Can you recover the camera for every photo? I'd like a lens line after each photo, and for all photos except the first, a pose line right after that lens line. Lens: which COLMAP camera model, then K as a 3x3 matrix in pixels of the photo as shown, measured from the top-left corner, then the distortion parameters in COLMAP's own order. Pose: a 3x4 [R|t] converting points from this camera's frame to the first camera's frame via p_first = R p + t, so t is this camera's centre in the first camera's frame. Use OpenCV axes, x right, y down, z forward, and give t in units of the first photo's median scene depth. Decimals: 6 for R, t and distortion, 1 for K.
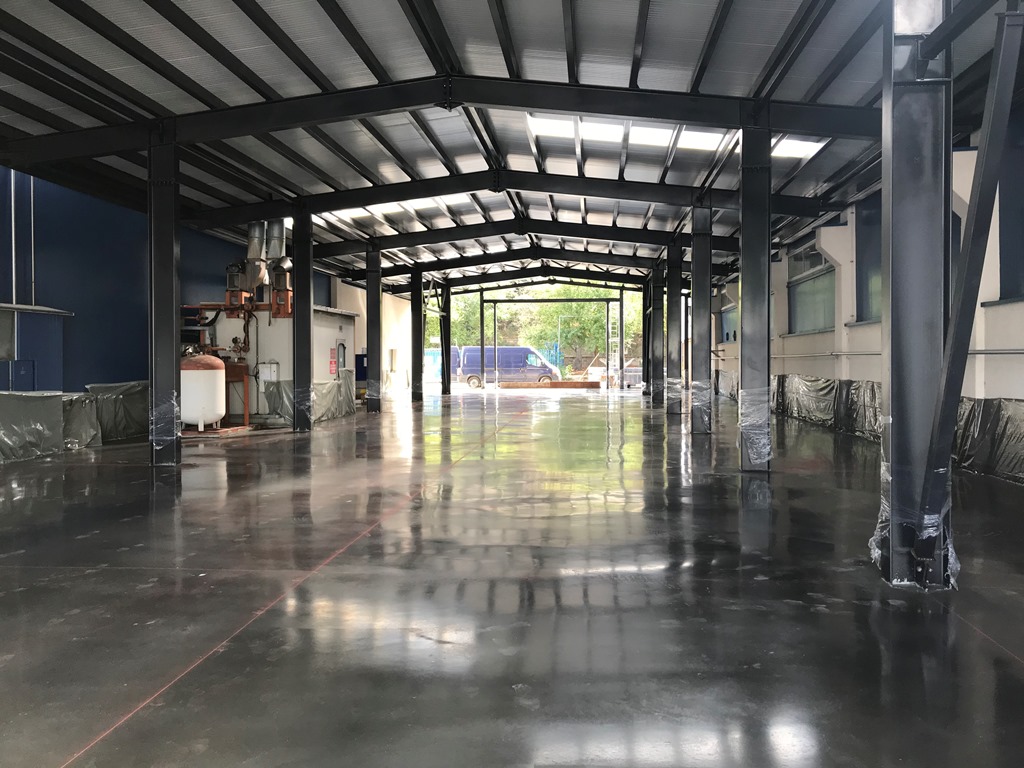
lens RADIAL K [[824.7, 0, 519.0], [0, 824.7, 388.1], [0, 0, 1]] dist [0.031310, -0.035660]
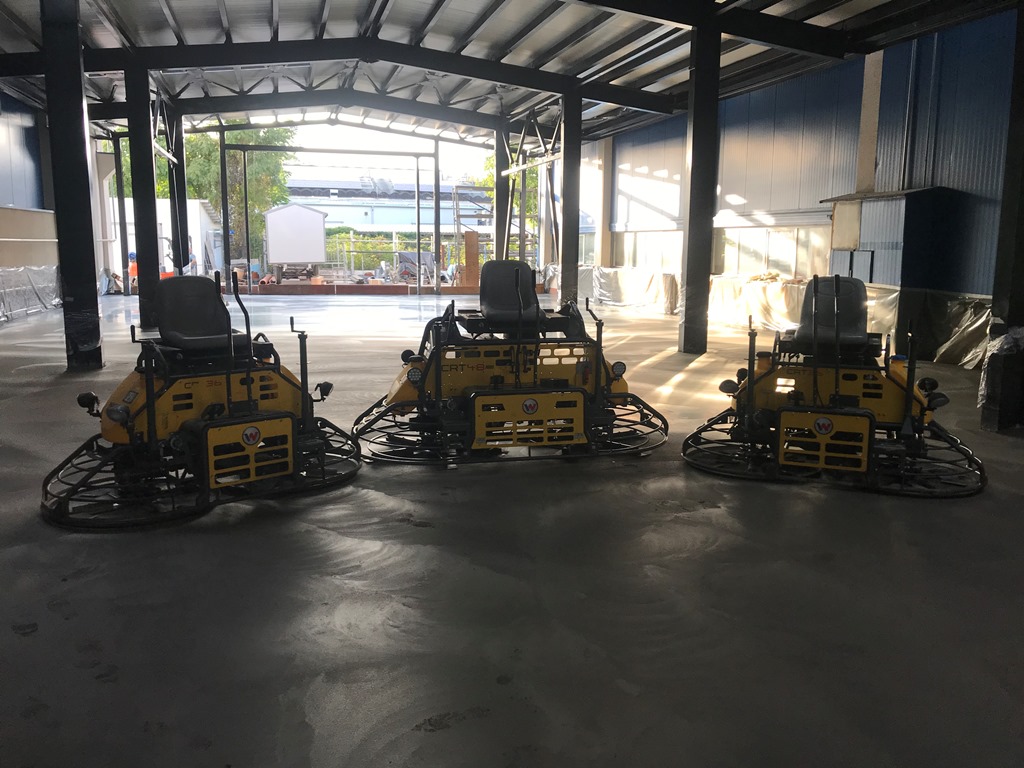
lens RADIAL K [[824.7, 0, 504.8], [0, 824.7, 393.6], [0, 0, 1]] dist [0.031310, -0.035660]
pose [[0.935327, -0.053830, 0.349666, -0.115992], [0.000943, 0.988732, 0.149691, -0.018848], [-0.353784, -0.139680, 0.924839, 0.467632]]
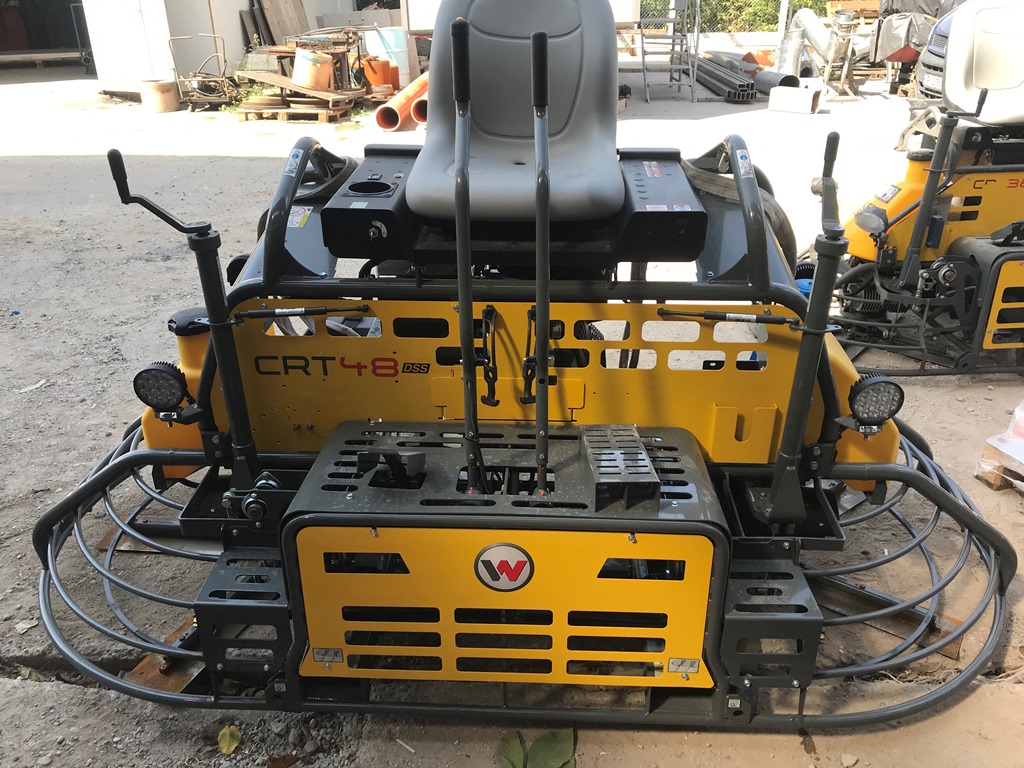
lens RADIAL K [[824.7, 0, 540.3], [0, 824.7, 350.1], [0, 0, 1]] dist [0.031310, -0.035660]
pose [[0.992963, -0.041159, 0.111044, -0.029492], [-0.008233, 0.911403, 0.411433, -0.021593], [-0.118140, -0.409452, 0.904650, 0.633457]]
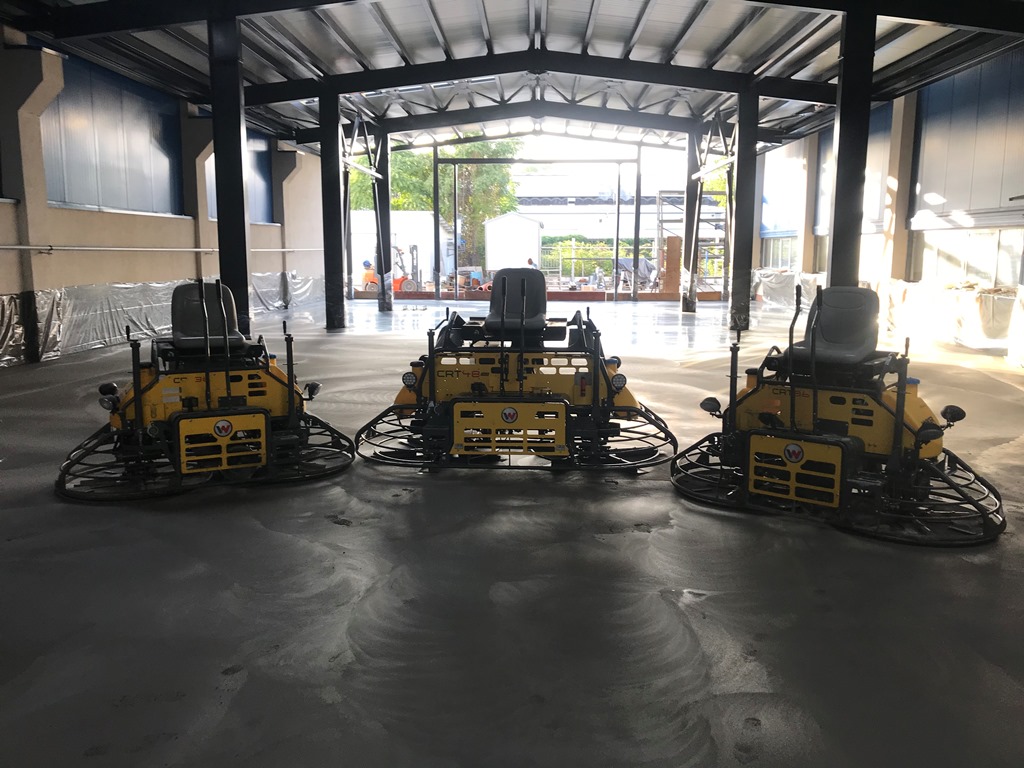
lens RADIAL K [[824.7, 0, 515.2], [0, 824.7, 390.1], [0, 0, 1]] dist [0.031310, -0.035660]
pose [[0.997762, -0.007934, 0.066388, -0.039895], [-0.001332, 0.990379, 0.138375, -0.019320], [-0.066847, -0.138154, 0.988152, 0.452153]]
